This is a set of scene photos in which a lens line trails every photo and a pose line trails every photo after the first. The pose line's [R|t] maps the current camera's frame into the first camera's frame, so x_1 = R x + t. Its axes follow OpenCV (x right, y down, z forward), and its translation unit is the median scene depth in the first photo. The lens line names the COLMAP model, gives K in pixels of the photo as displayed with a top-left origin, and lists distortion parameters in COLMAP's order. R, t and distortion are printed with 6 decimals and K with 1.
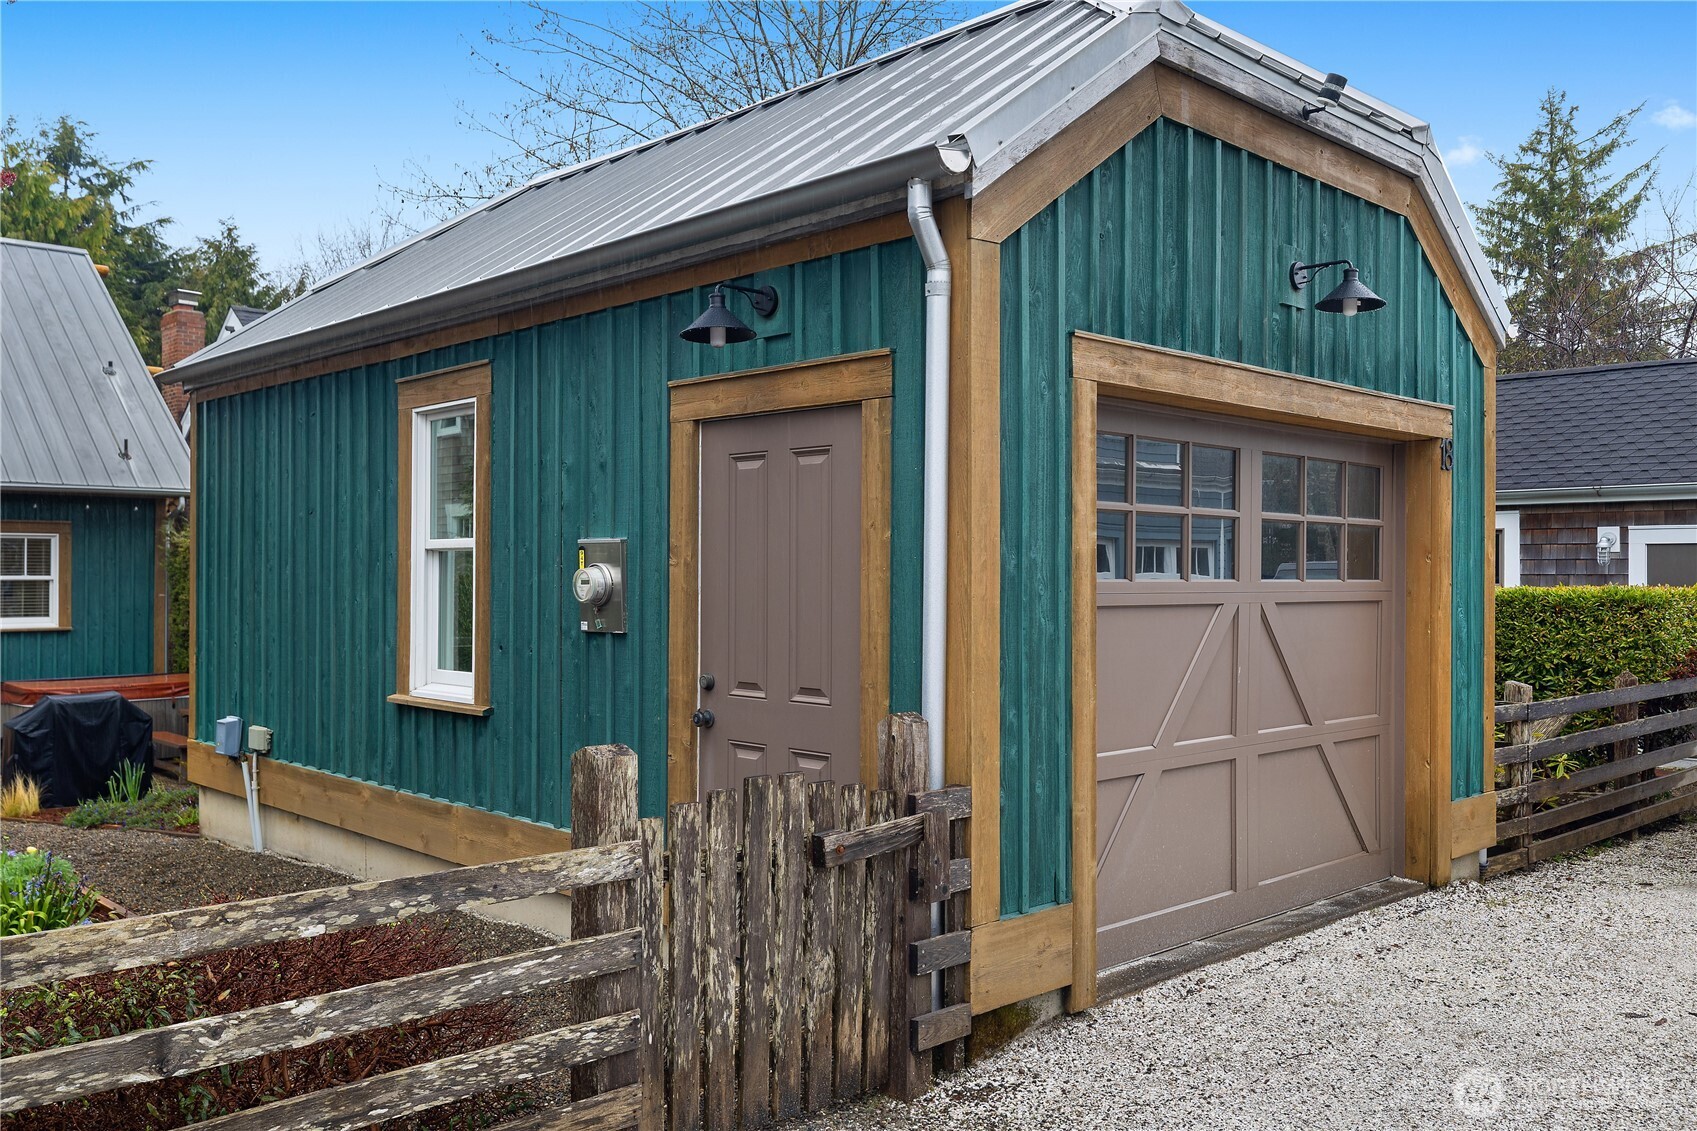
lens RADIAL K [[1400.2, 0, 846.8], [0, 1400.2, 564.9], [0, 0, 1]] dist [-0.006236, -0.000721]
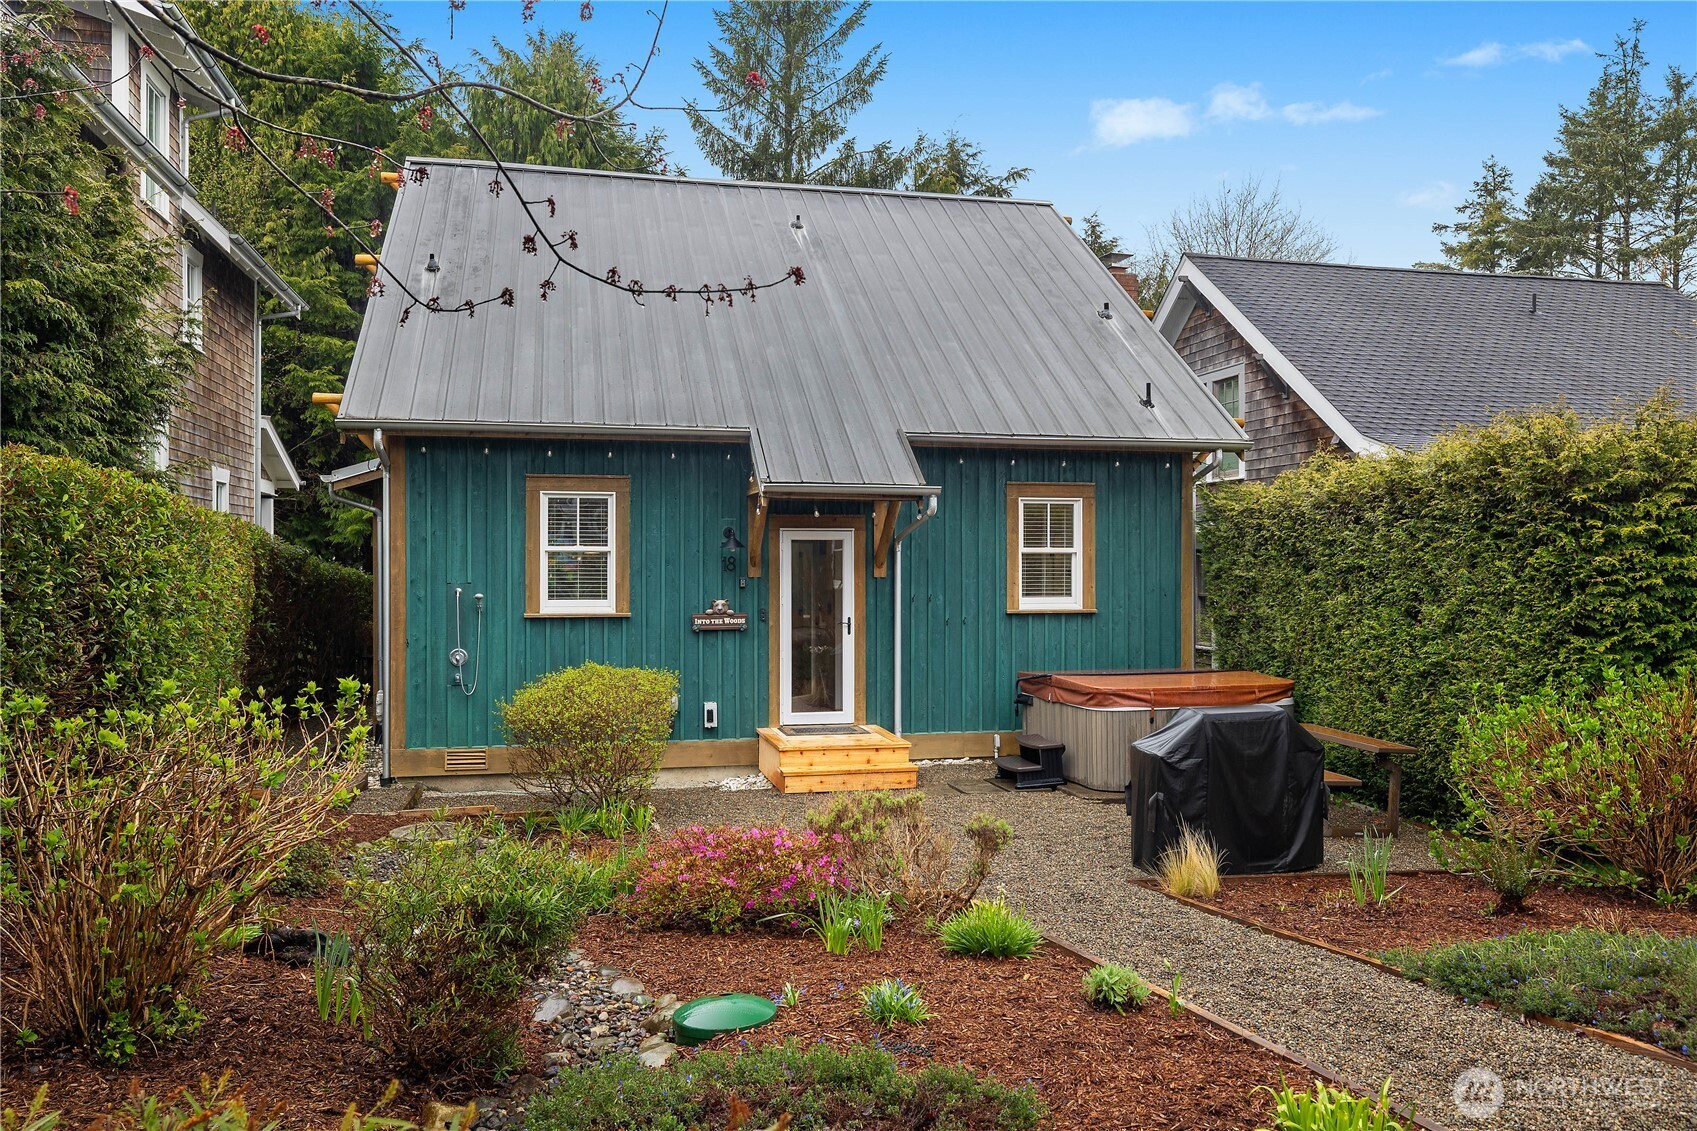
lens RADIAL K [[1251.4, 0, 845.5], [0, 1251.4, 564.7], [0, 0, 1]] dist [-0.004934, 0.005379]
pose [[0.853893, -0.002401, -0.520442, -0.288752], [0.005220, 0.999979, 0.003952, 0.013883], [0.520422, -0.006091, 0.853888, 0.278099]]
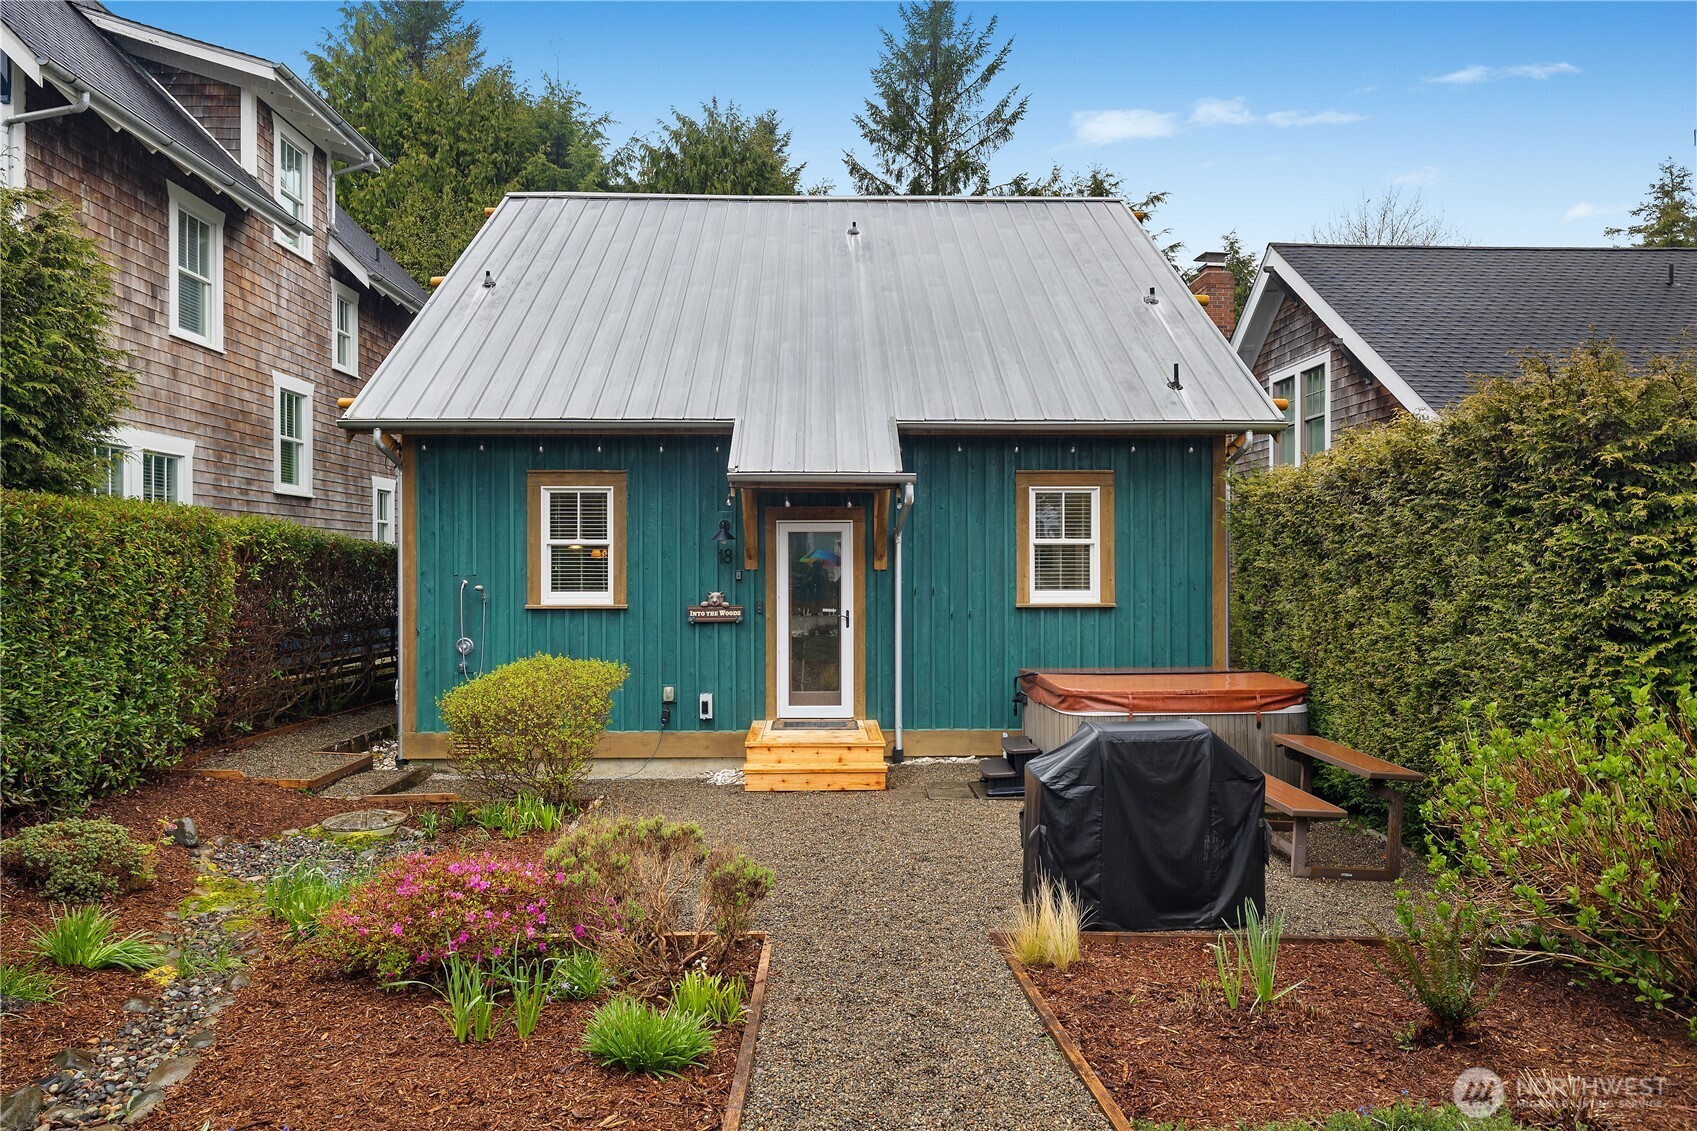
lens RADIAL K [[1058.6, 0, 844.4], [0, 1058.6, 562.5], [0, 0, 1]] dist [-0.003988, 0.002825]
pose [[0.735966, -0.005451, -0.676996, -0.257100], [0.008033, 0.999967, 0.000682, 0.019360], [0.676970, -0.005941, 0.735986, 0.446740]]
